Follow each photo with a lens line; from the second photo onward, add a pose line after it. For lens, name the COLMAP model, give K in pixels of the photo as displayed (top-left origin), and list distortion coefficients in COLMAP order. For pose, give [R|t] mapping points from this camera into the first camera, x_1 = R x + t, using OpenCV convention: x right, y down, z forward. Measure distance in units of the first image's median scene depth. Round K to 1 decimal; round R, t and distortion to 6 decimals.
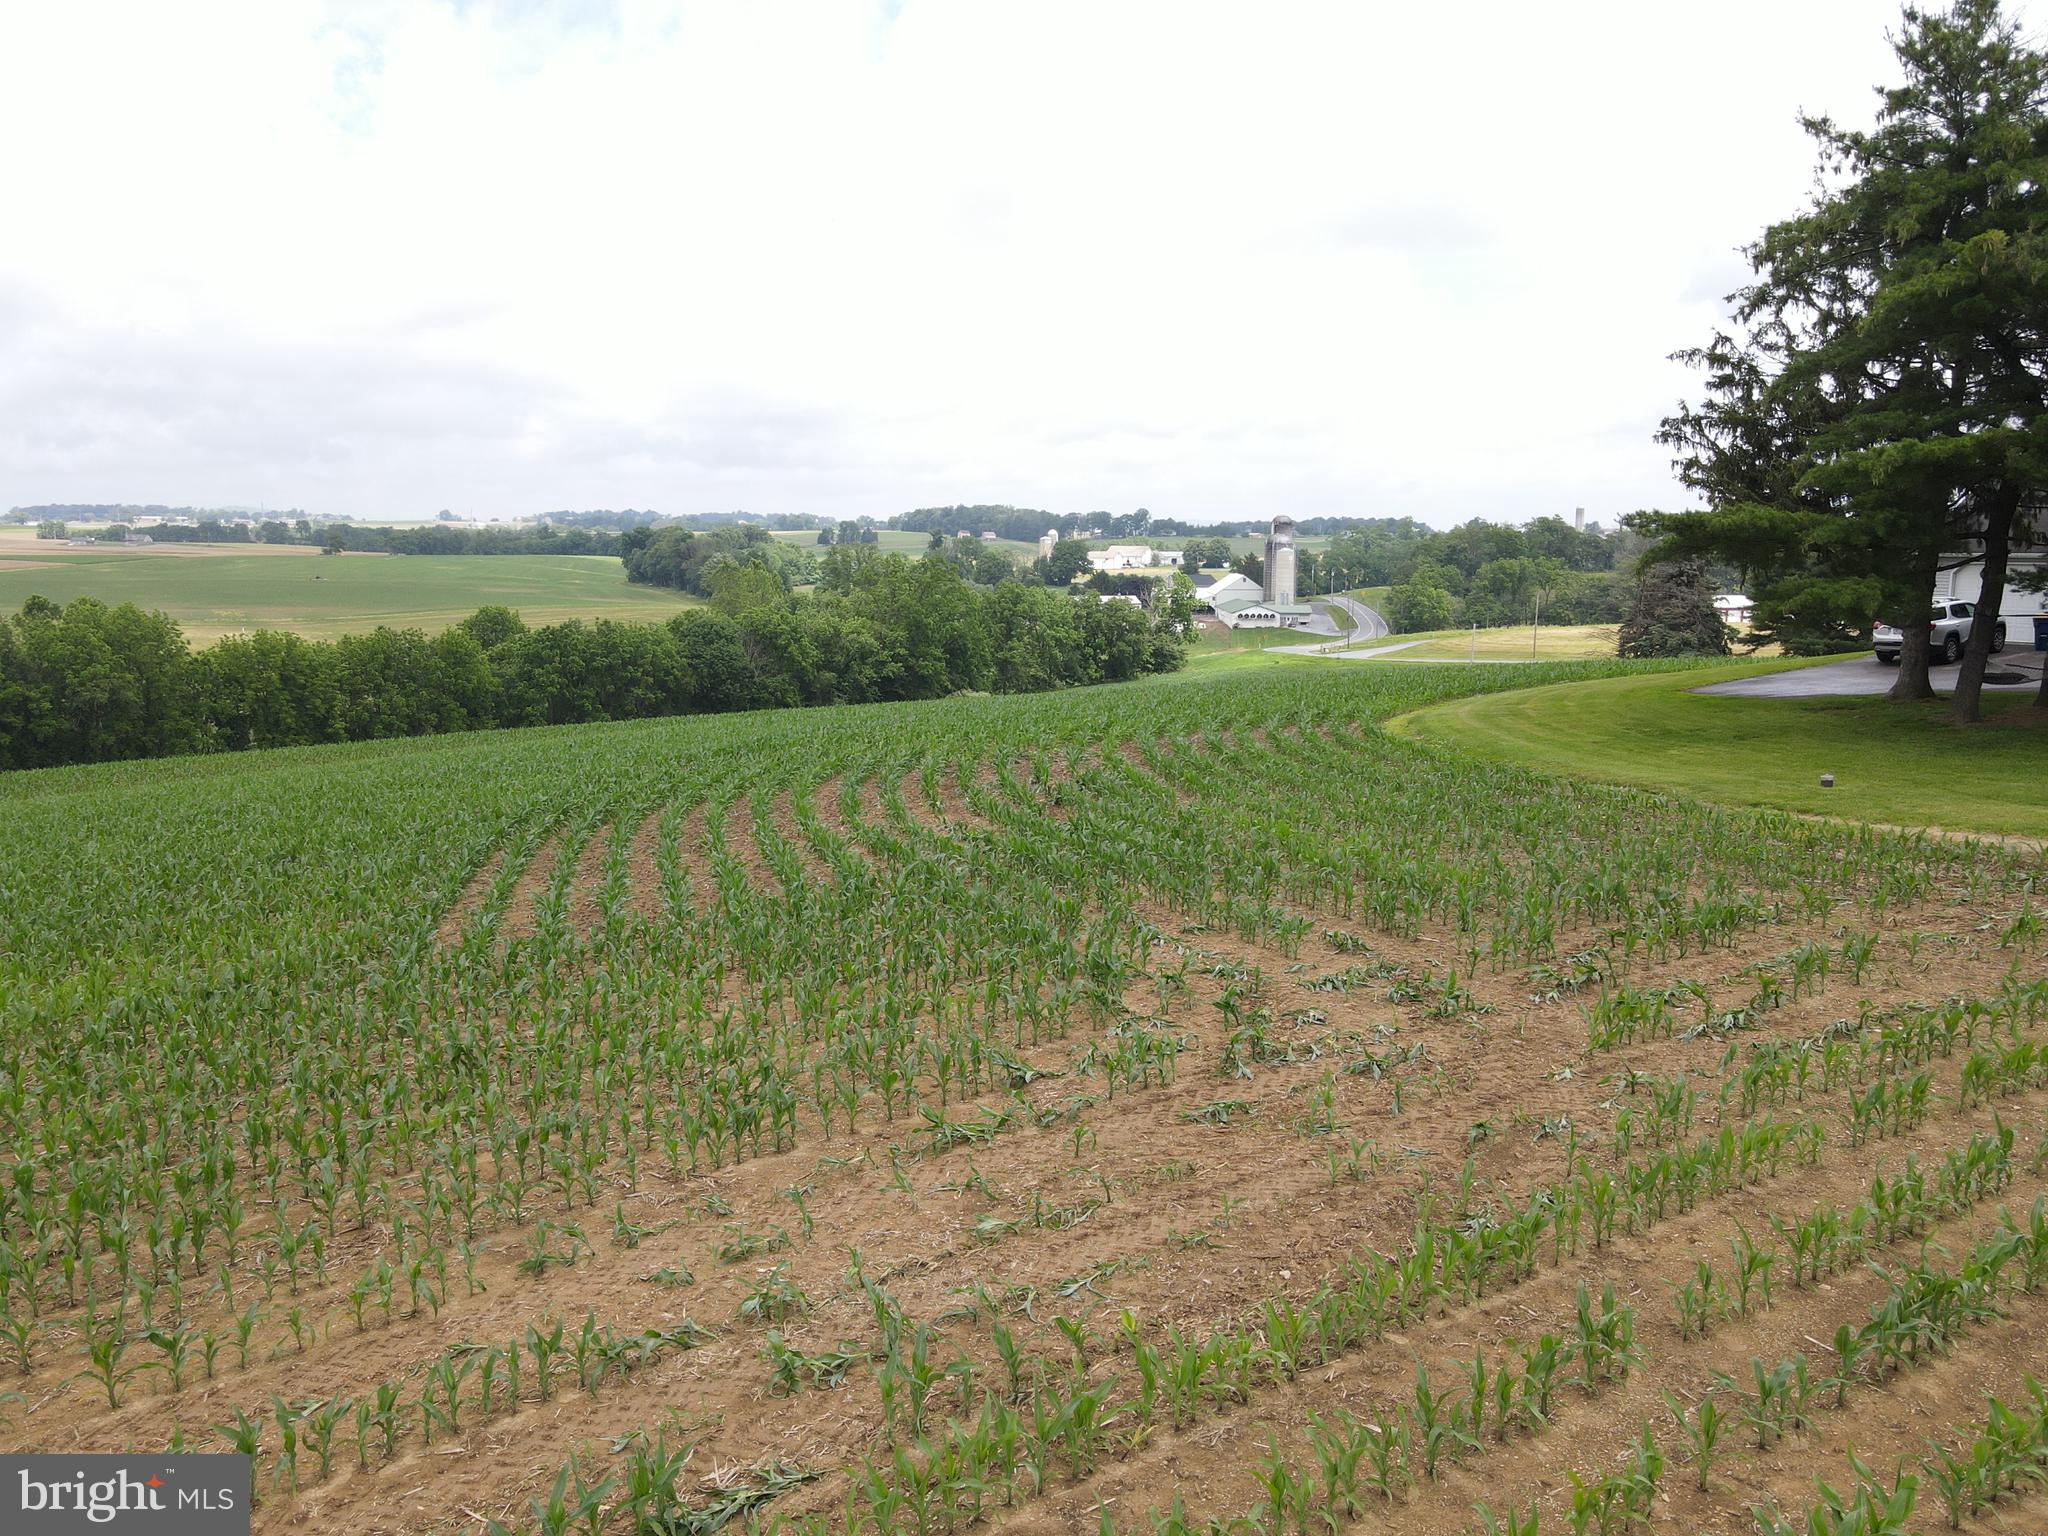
lens RADIAL K [[1503.3, 0, 1019.2], [0, 1503.3, 759.4], [0, 0, 1]] dist [-0.010077, 0.037995]
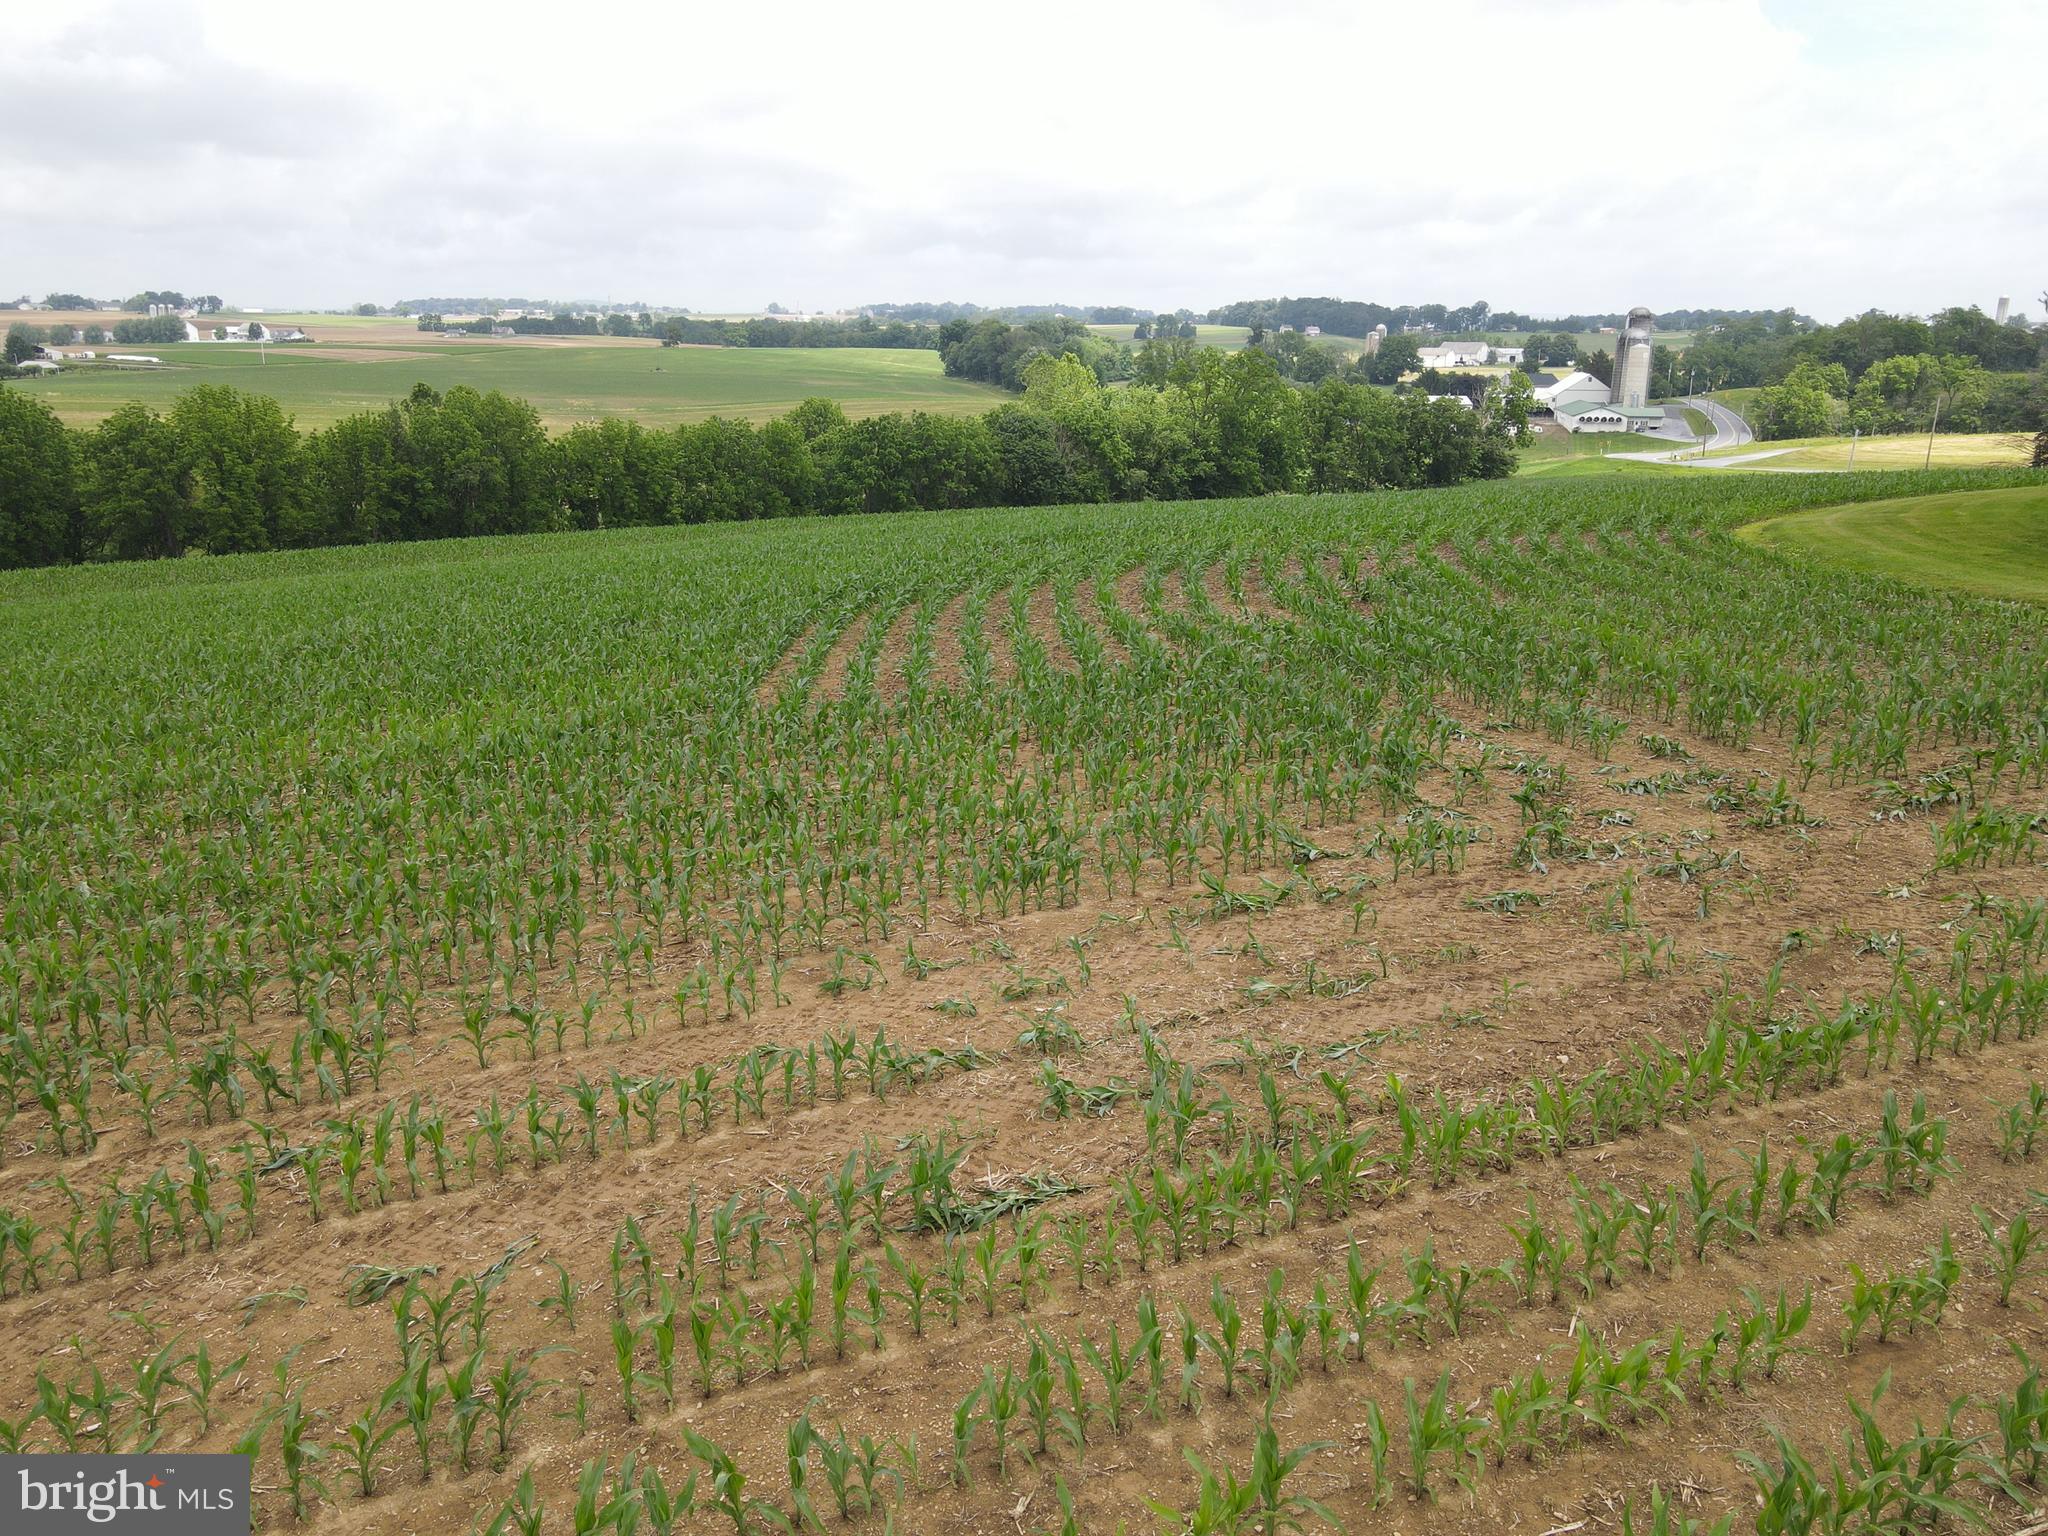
lens RADIAL K [[1503.3, 0, 1019.2], [0, 1503.3, 759.4], [0, 0, 1]] dist [-0.010077, 0.037995]
pose [[0.978947, 0.058704, -0.195492, 0.006129], [-0.032710, 0.990491, 0.133636, 0.018328], [0.201478, -0.124428, 0.971558, -0.000811]]
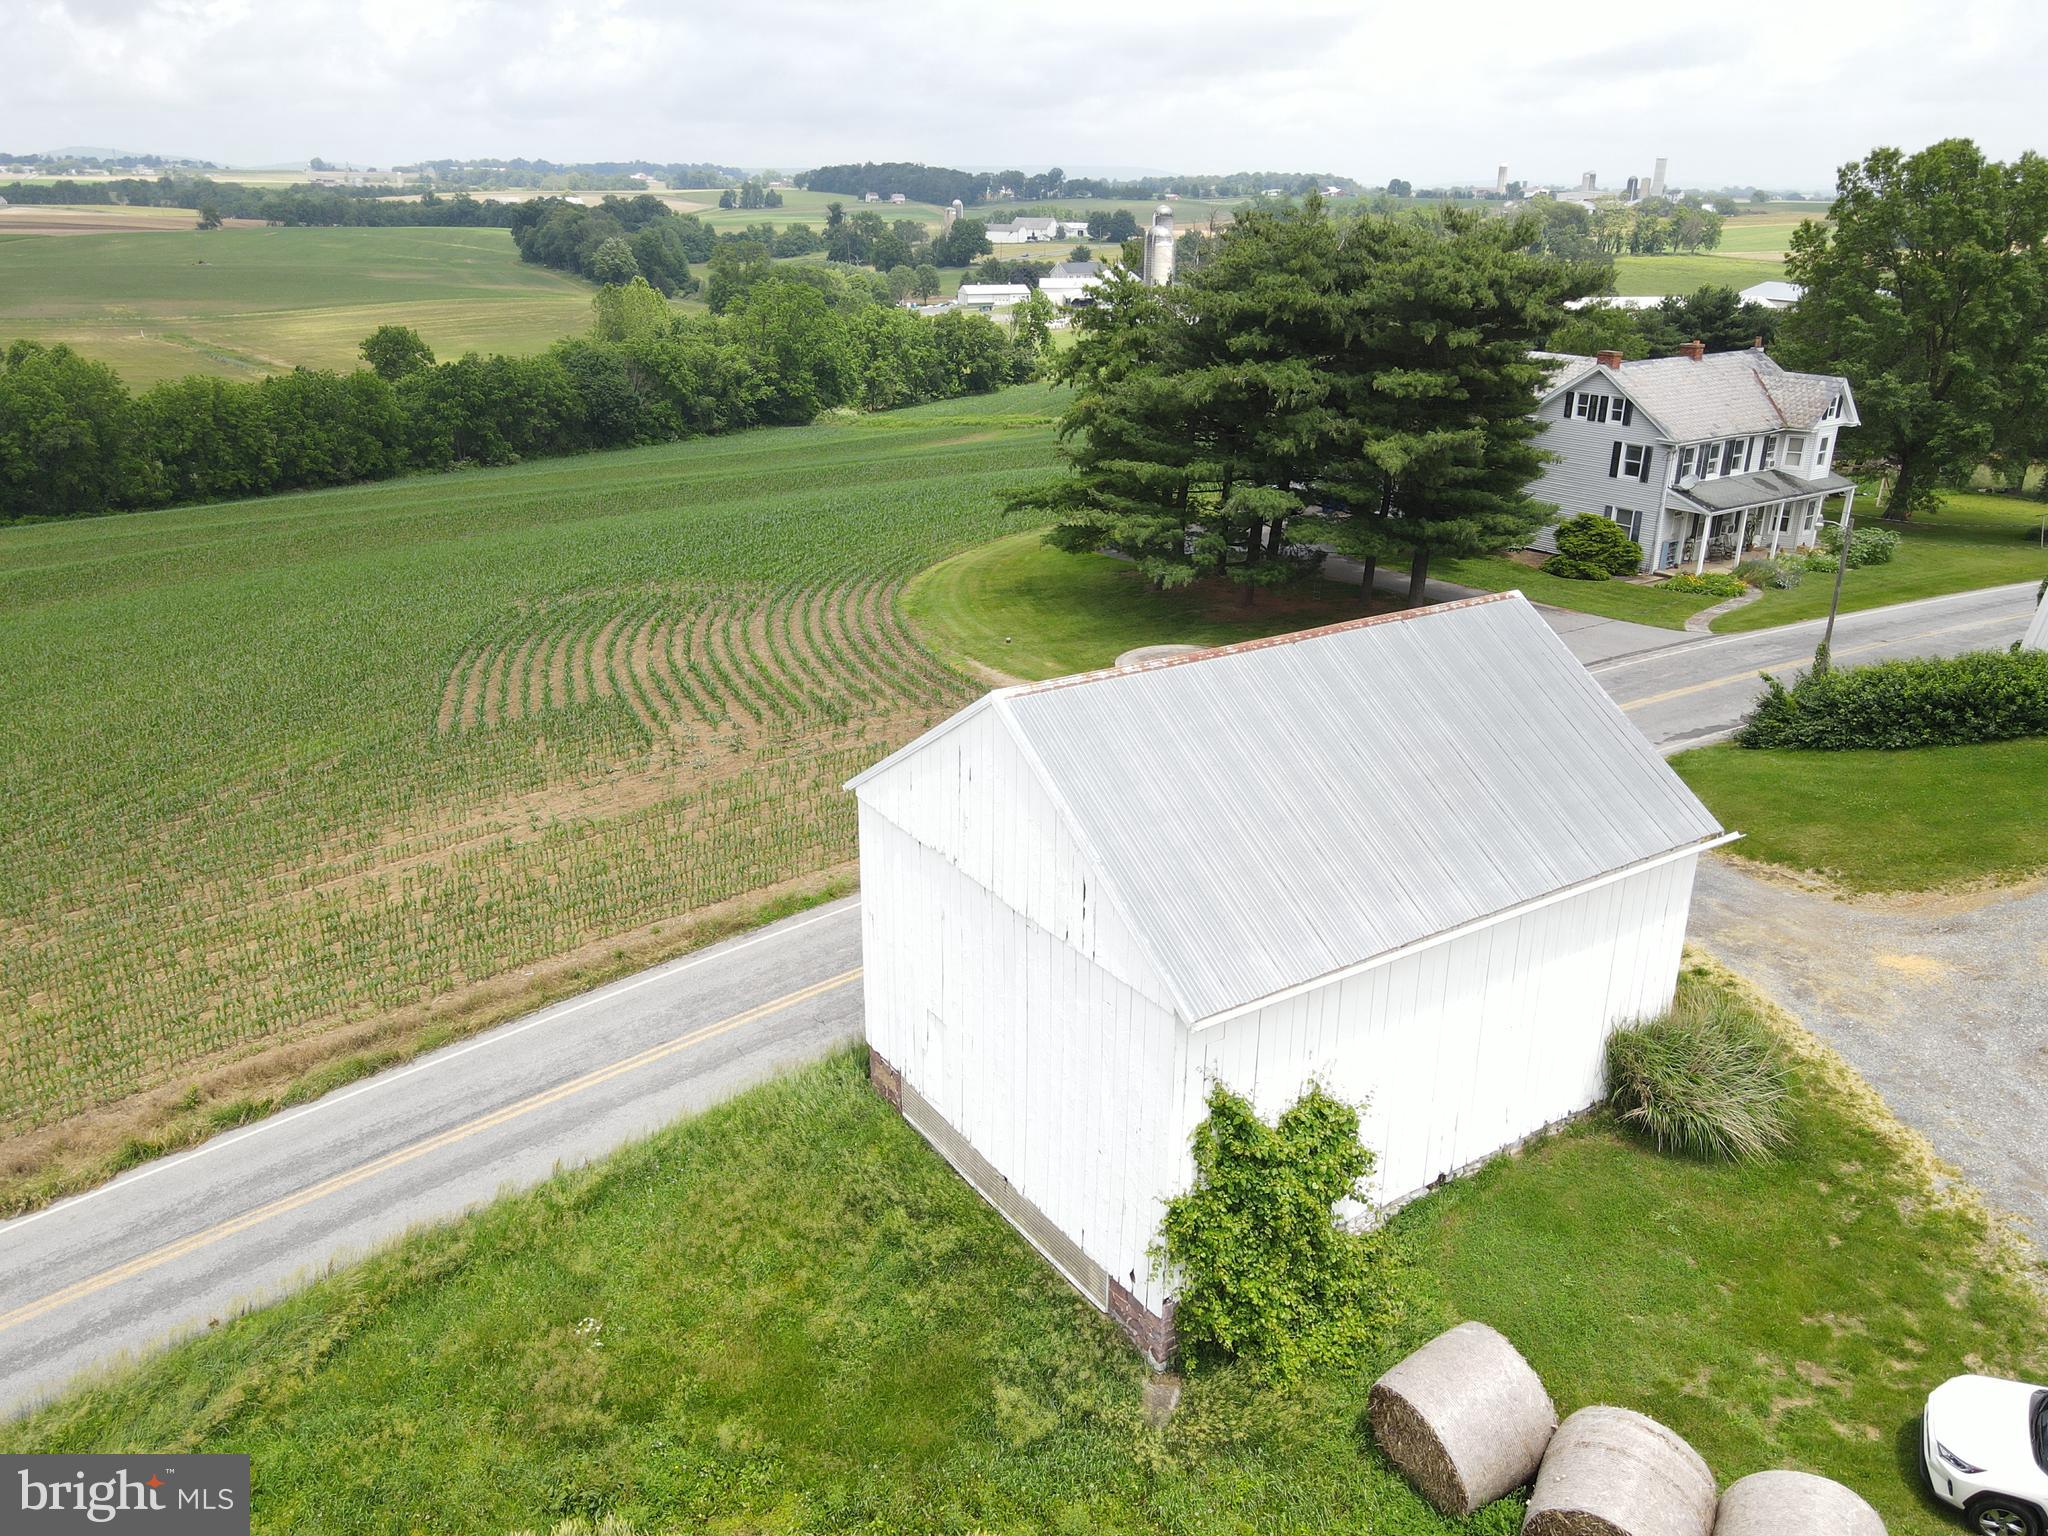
lens RADIAL K [[1450.5, 0, 1024.0], [0, 1450.5, 768.0], [0, 0, 1]] dist [-0.004748, -0.000746]
pose [[0.998077, -0.018899, 0.059037, 0.737306], [0.005214, 0.974612, 0.223841, -0.543995], [-0.061769, -0.223103, 0.972836, -2.342472]]
